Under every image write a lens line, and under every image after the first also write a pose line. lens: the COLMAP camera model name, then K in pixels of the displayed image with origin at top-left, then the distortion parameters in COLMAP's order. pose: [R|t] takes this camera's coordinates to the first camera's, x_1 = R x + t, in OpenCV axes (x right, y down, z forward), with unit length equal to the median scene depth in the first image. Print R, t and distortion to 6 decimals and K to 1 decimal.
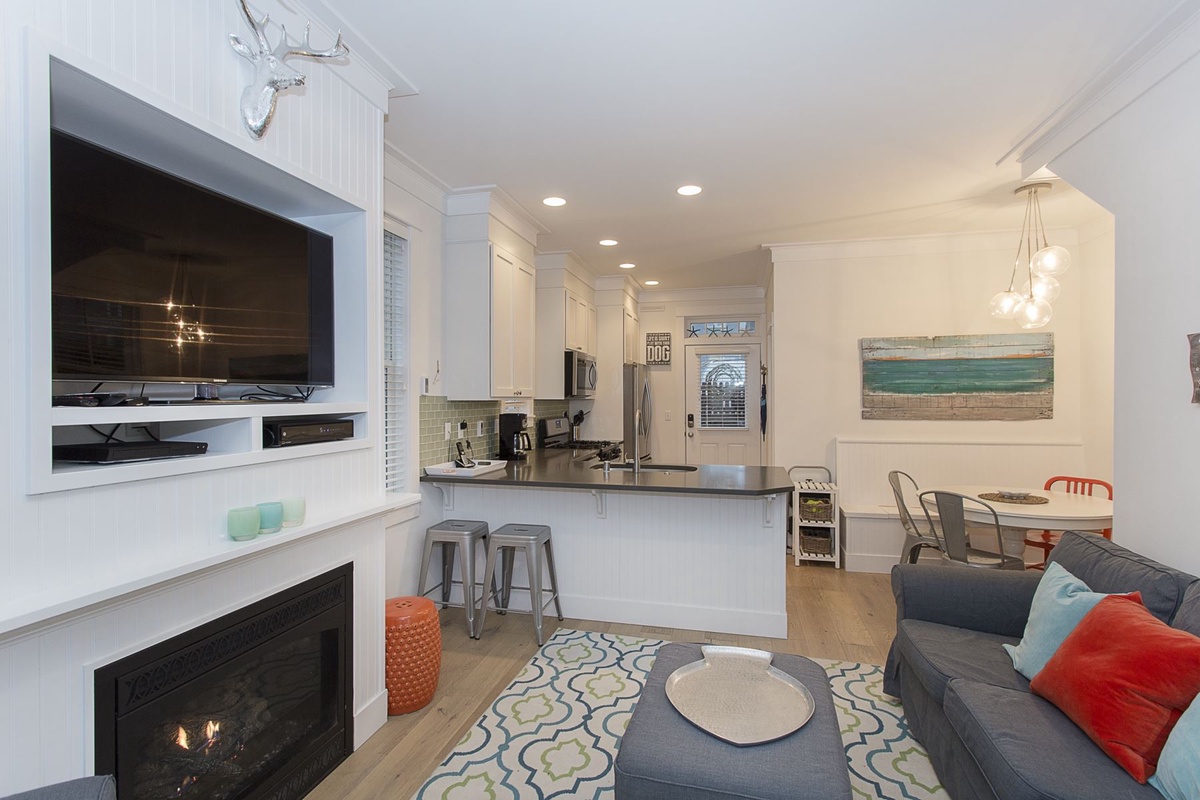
lens RADIAL K [[576.1, 0, 599.3], [0, 576.1, 399.6], [0, 0, 1]] dist [-0.001933, 0.001955]
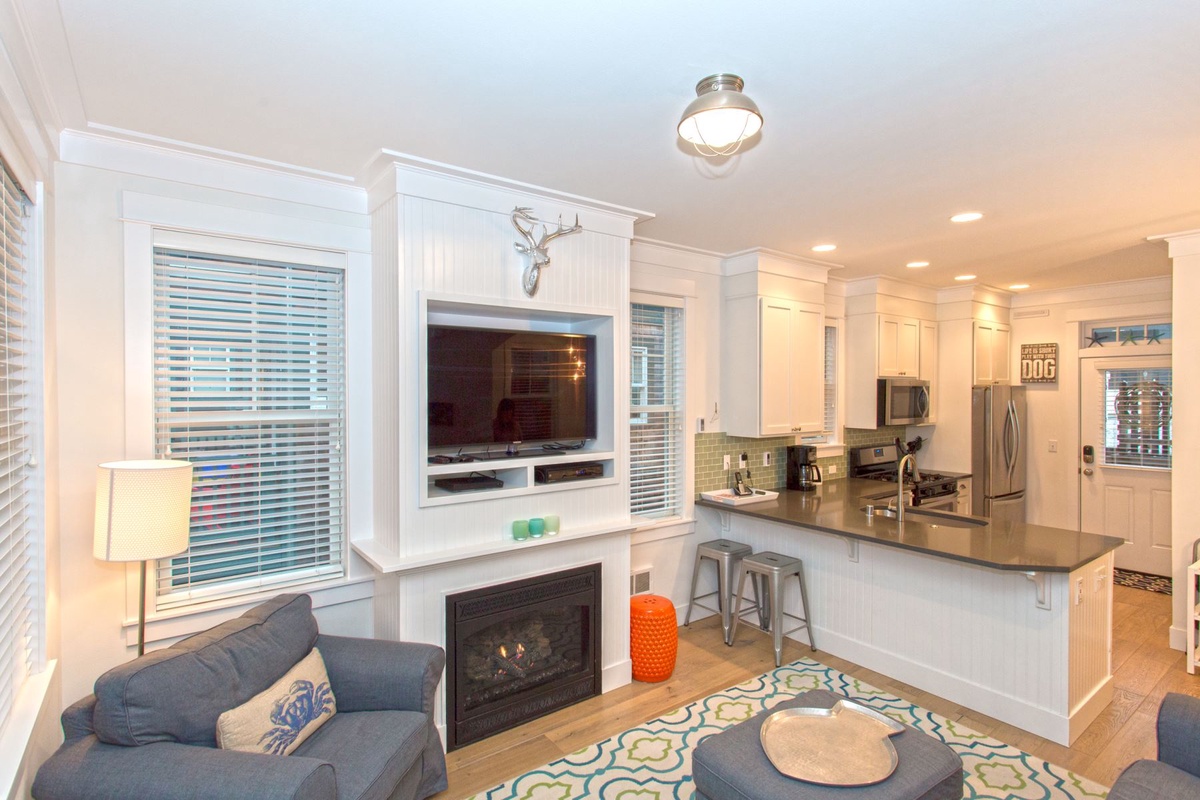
lens RADIAL K [[595.1, 0, 592.5], [0, 595.1, 396.7], [0, 0, 1]] dist [0.002727, 0.000562]
pose [[0.765454, 0.004050, -0.643478, 0.341604], [-0.000648, 0.999985, 0.005523, -0.095283], [0.643490, -0.003811, 0.765445, -0.104208]]
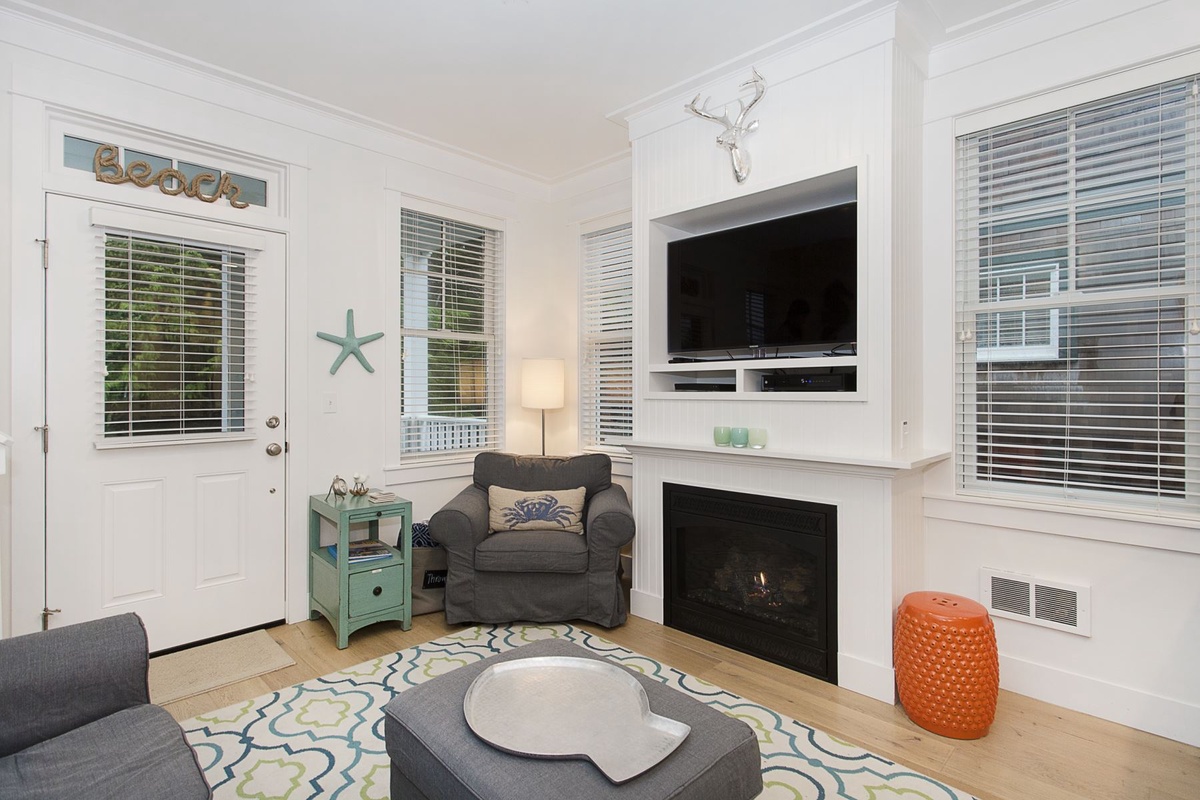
lens RADIAL K [[576.1, 0, 600.4], [0, 576.1, 396.4], [0, 0, 1]] dist [-0.001933, 0.001955]
pose [[-0.510816, 0.005578, -0.859672, 0.466813], [-0.001466, 0.999972, 0.007360, 0.048679], [0.859689, 0.005020, -0.510793, 0.772257]]
